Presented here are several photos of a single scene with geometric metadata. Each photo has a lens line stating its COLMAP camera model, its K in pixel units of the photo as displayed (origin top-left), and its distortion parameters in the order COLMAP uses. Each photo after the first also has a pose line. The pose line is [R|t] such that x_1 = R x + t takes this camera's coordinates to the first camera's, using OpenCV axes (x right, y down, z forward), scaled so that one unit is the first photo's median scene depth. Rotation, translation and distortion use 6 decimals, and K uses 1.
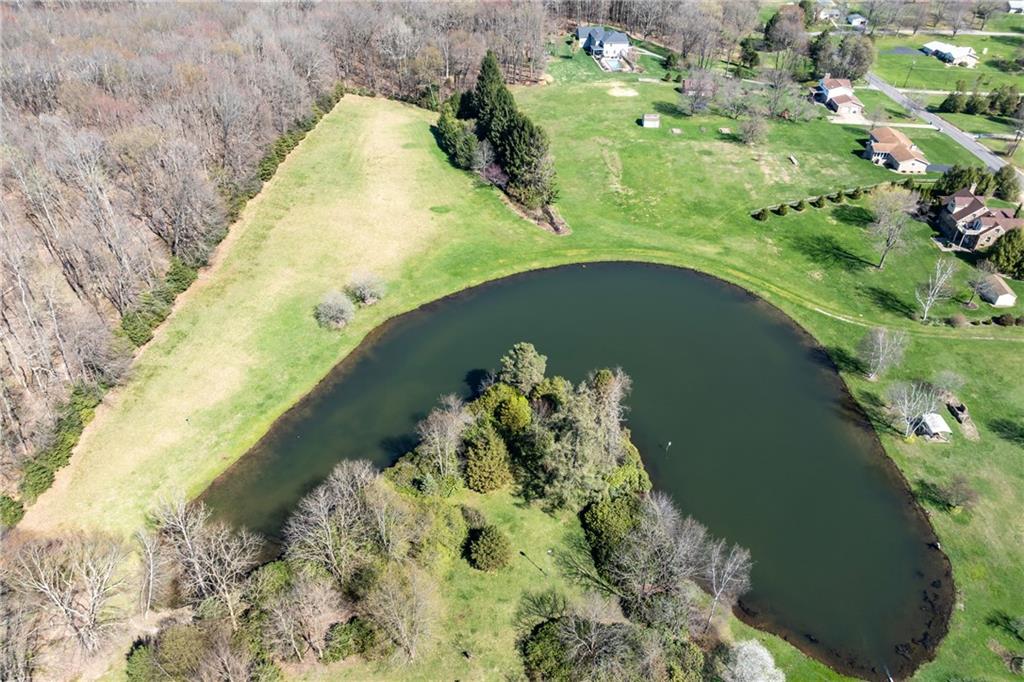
lens RADIAL K [[721.4, 0, 512.0], [0, 721.4, 341.0], [0, 0, 1]] dist [-0.033939, -0.001132]
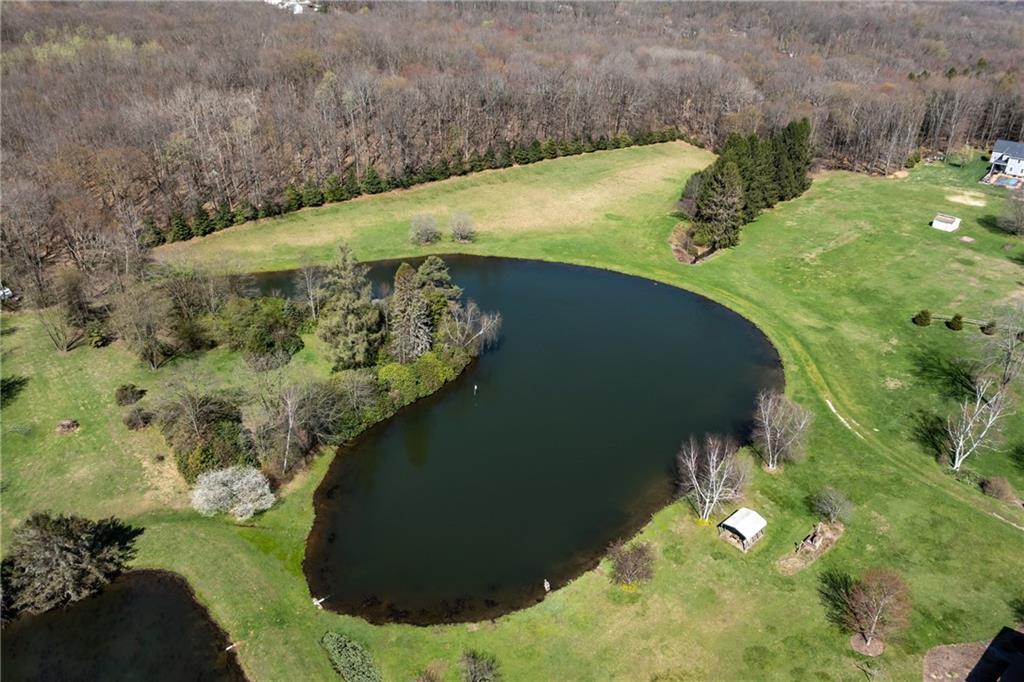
lens RADIAL K [[721.4, 0, 512.0], [0, 721.4, 341.0], [0, 0, 1]] dist [-0.033939, -0.001132]
pose [[0.666934, 0.346275, -0.659767, 0.603540], [-0.452725, 0.891591, 0.010304, 0.037519], [0.591810, 0.291820, 0.751399, 0.192330]]
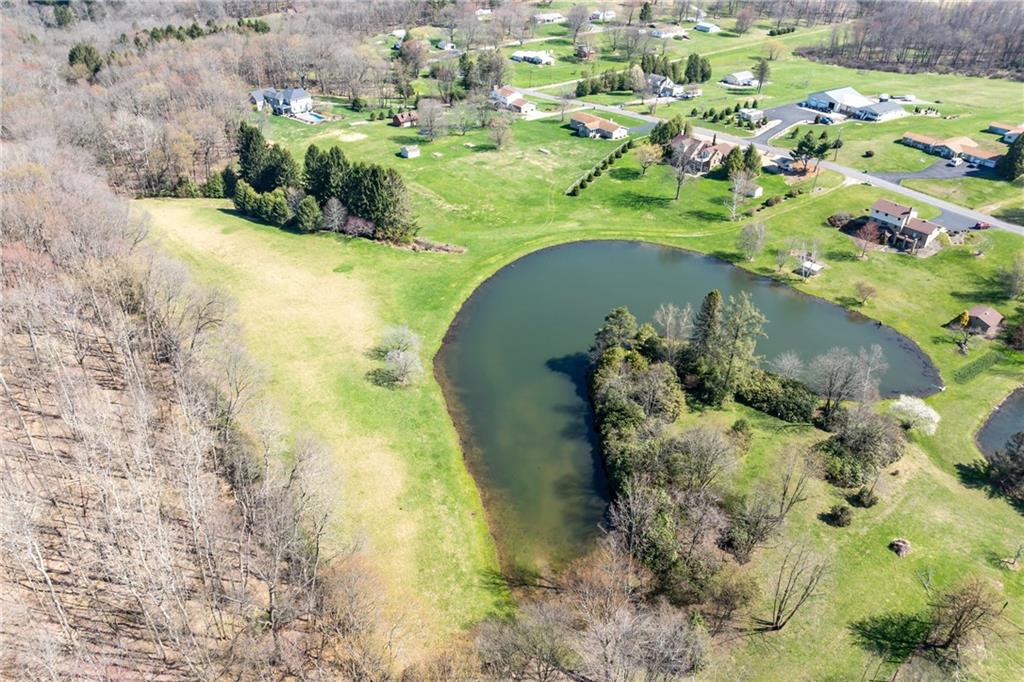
lens RADIAL K [[721.4, 0, 512.0], [0, 721.4, 341.0], [0, 0, 1]] dist [-0.033939, -0.001132]
pose [[0.745713, -0.366211, 0.556598, -0.561664], [0.401715, 0.913603, 0.062895, -0.064983], [-0.531542, 0.176692, 0.828398, 0.071742]]
